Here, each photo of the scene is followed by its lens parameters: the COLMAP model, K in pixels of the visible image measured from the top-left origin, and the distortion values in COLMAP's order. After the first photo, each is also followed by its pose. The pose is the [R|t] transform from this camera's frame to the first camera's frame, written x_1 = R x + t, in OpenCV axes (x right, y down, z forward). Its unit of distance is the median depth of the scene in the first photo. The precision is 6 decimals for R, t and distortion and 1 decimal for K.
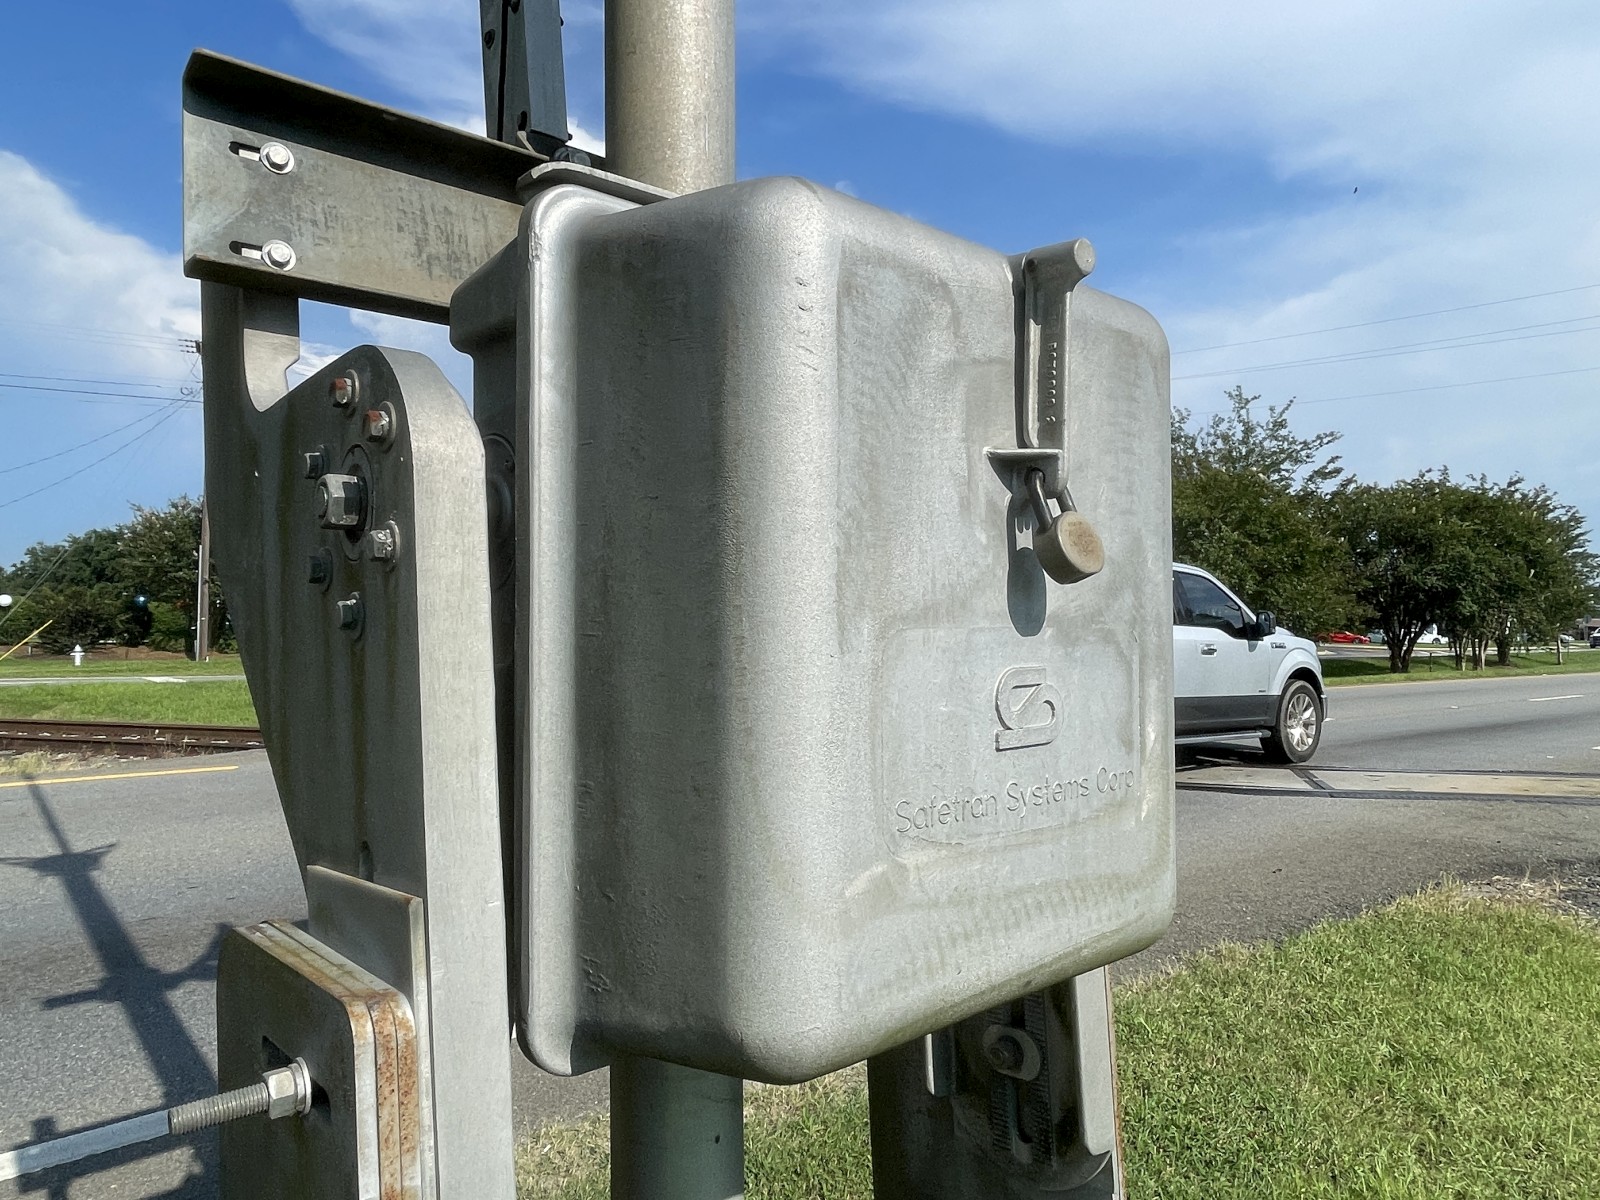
lens RADIAL K [[1045.0, 0, 815.9], [0, 1045.0, 595.3], [0, 0, 1]] dist [-0.016156, 0.013922]
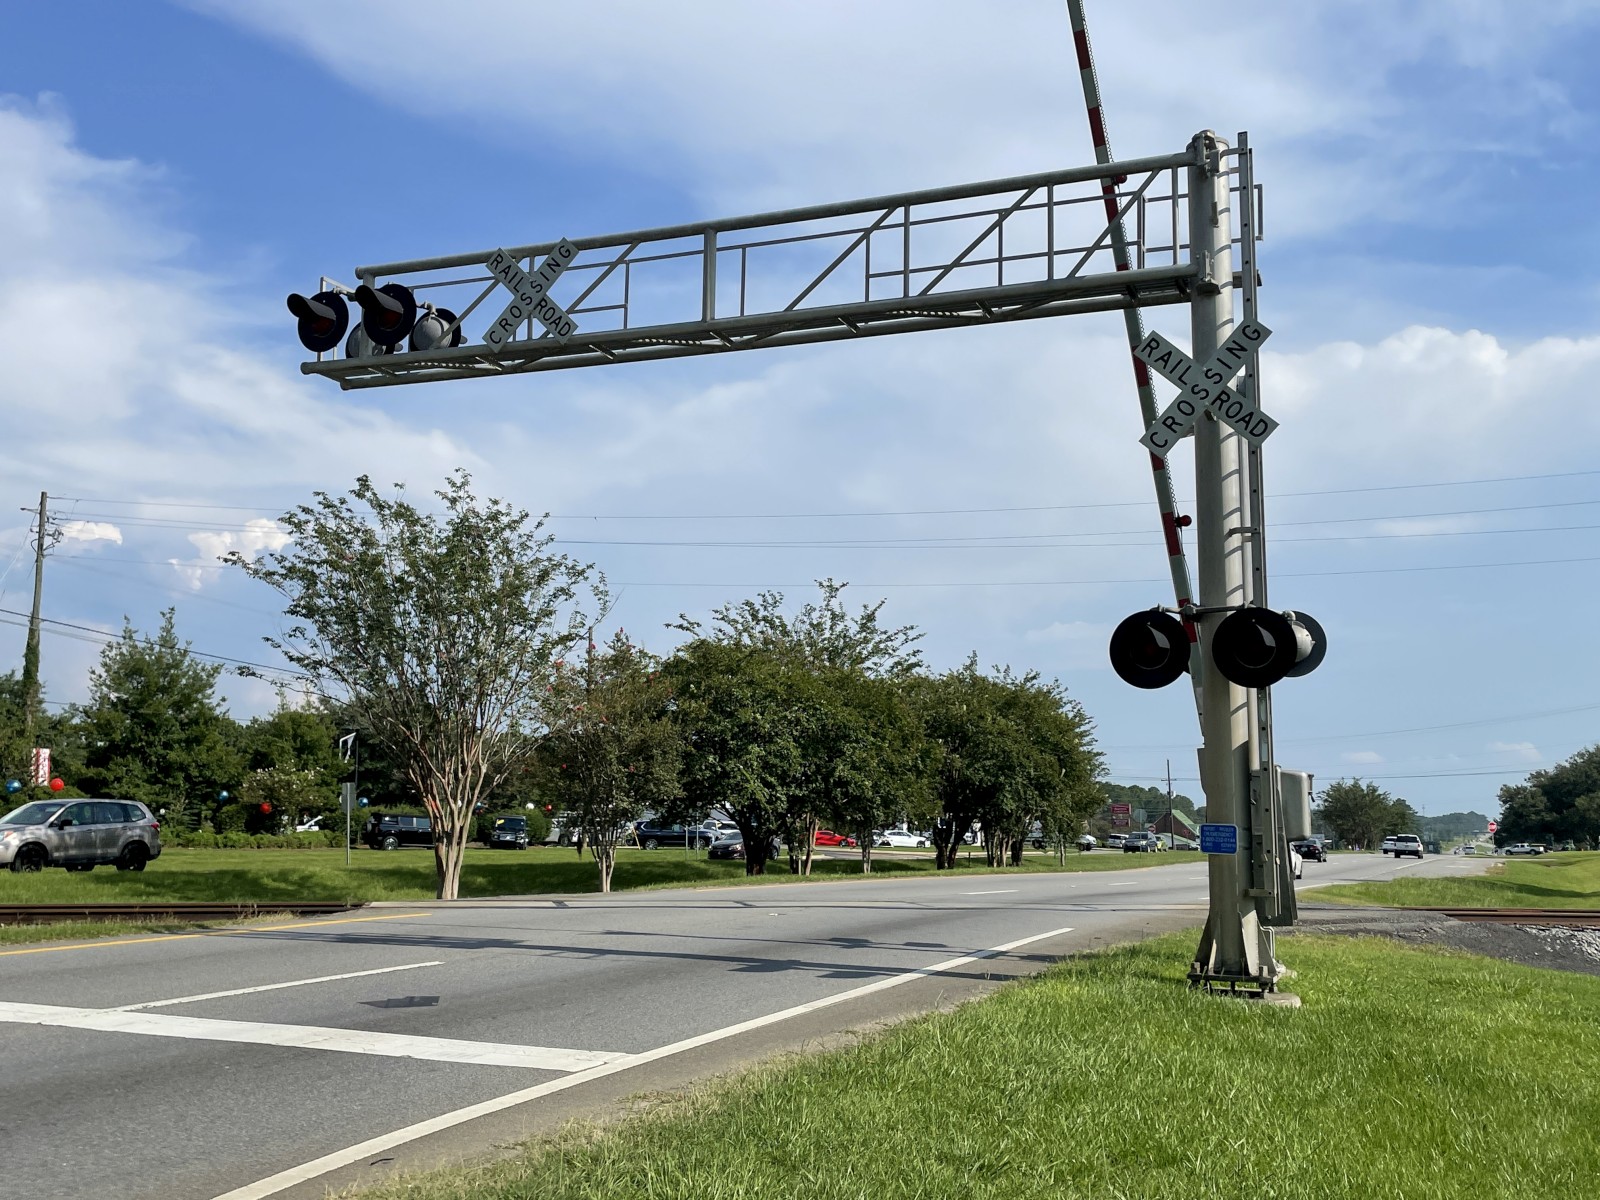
lens RADIAL K [[1600.9, 0, 802.8], [0, 1600.9, 591.8], [0, 0, 1]] dist [0.060519, 0.000000]
pose [[0.879712, 0.077406, 0.469165, -0.246720], [-0.023243, 0.992482, -0.120164, -0.001820], [-0.474939, 0.094805, 0.874897, -0.236730]]
